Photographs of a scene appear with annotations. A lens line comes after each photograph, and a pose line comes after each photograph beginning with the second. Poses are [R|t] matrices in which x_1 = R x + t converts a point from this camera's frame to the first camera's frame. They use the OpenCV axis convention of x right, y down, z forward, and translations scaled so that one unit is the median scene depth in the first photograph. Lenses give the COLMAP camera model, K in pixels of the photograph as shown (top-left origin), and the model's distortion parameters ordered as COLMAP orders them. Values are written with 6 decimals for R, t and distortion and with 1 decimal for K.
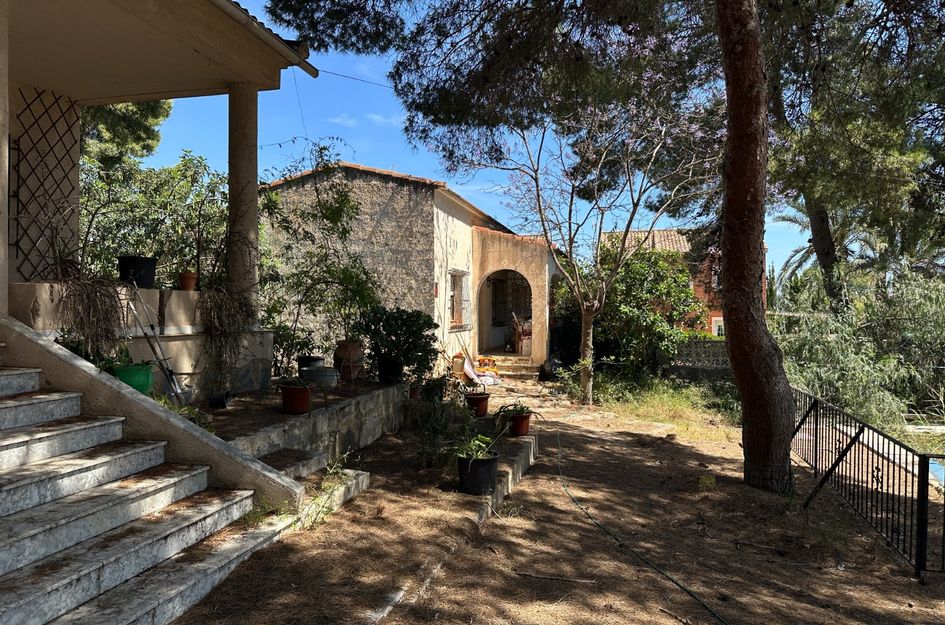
lens RADIAL K [[656.2, 0, 476.6], [0, 656.2, 315.1], [0, 0, 1]] dist [0.131177, -0.181032]
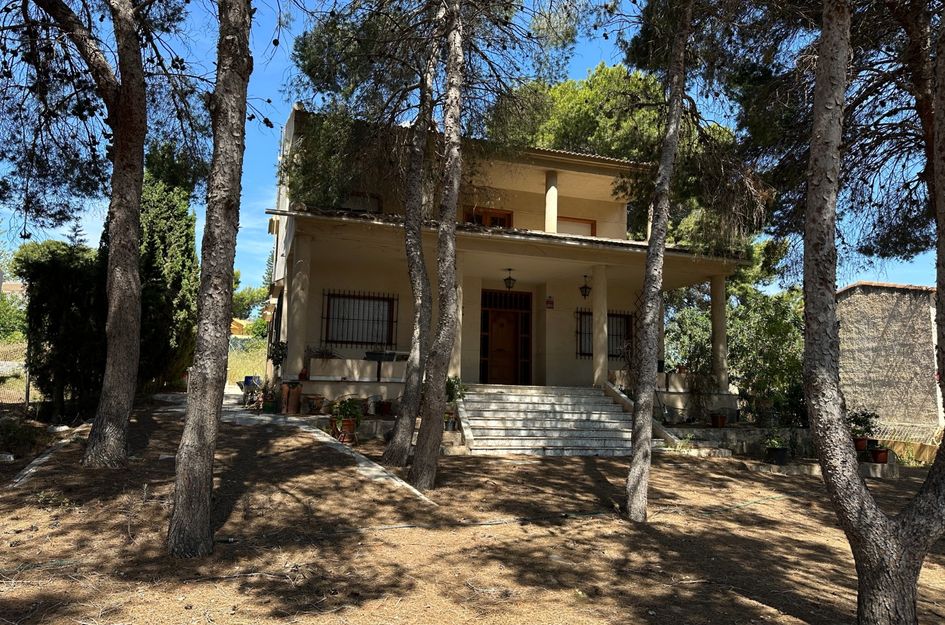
lens RADIAL K [[656.2, 0, 476.6], [0, 656.2, 315.1], [0, 0, 1]] dist [0.131177, -0.181032]
pose [[0.549820, -0.092309, -0.830167, 0.517436], [-0.028246, 0.991252, -0.128928, 0.037356], [0.834805, 0.094336, 0.542403, -0.406485]]
